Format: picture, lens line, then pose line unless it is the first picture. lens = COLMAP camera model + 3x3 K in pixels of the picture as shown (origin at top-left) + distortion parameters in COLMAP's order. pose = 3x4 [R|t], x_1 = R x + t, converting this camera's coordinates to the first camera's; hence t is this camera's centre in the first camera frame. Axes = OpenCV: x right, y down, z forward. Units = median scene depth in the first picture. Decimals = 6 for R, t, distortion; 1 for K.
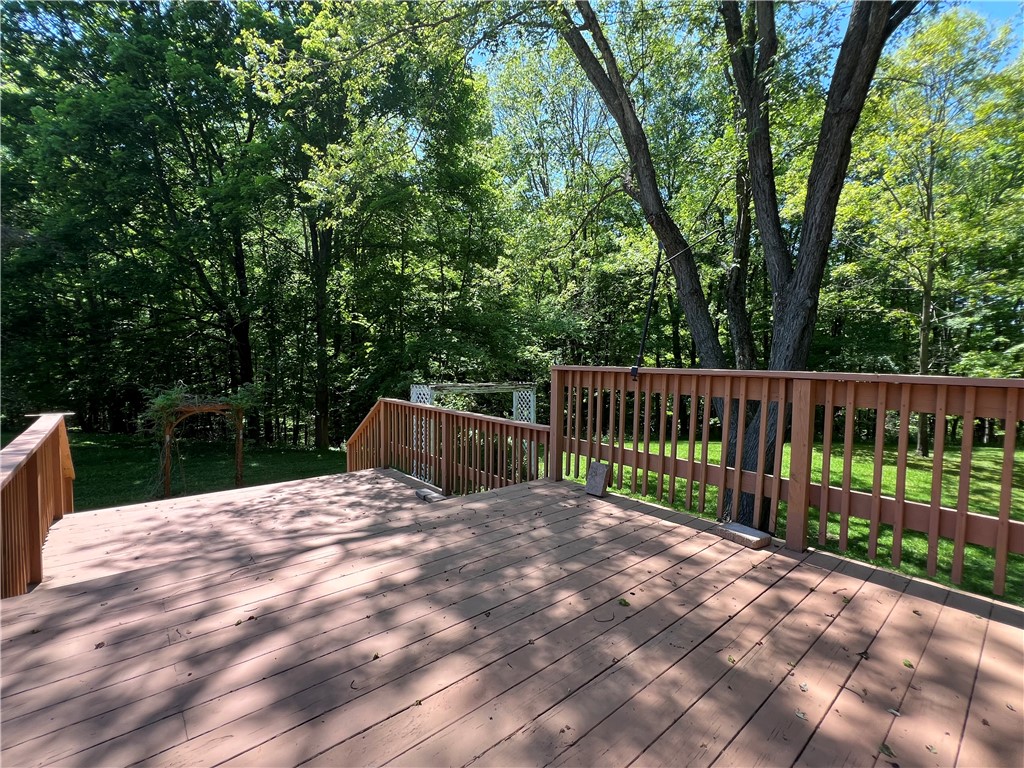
lens RADIAL K [[454.3, 0, 510.1], [0, 454.3, 383.9], [0, 0, 1]] dist [0.000386, 0.000136]
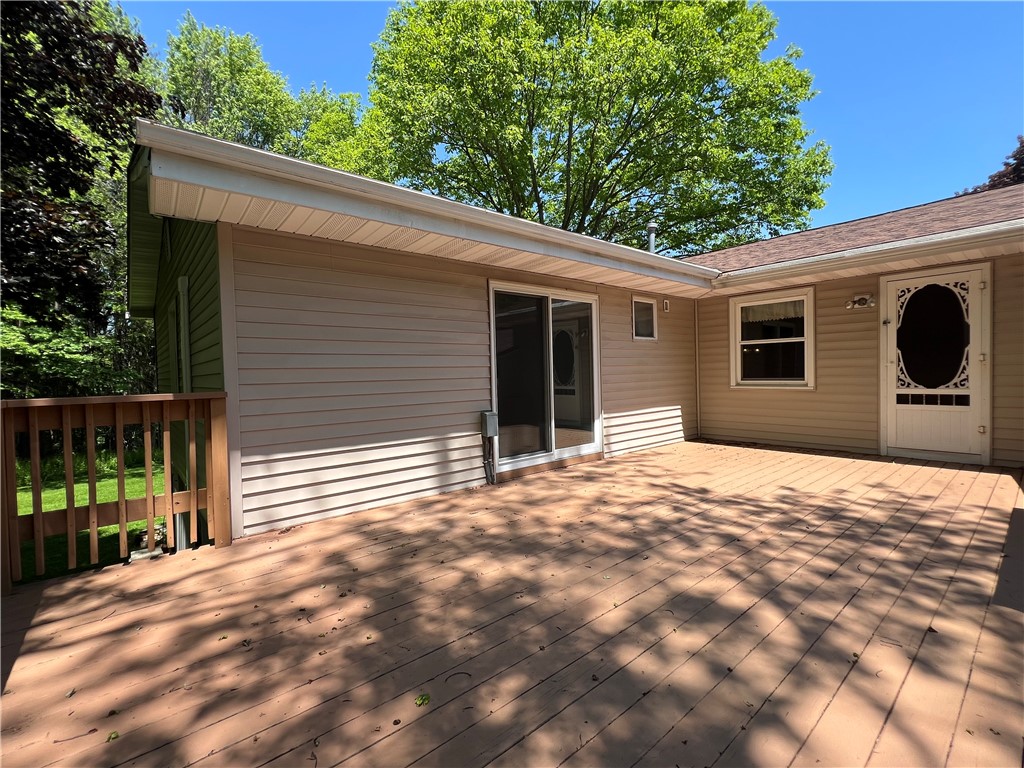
lens RADIAL K [[454.3, 0, 510.6], [0, 454.3, 382.5], [0, 0, 1]] dist [0.000386, 0.000136]
pose [[-0.999977, 0.004908, 0.004746, 0.117925], [0.005286, 0.996503, 0.083392, -0.117005], [-0.004320, 0.083415, -0.996506, 1.916523]]
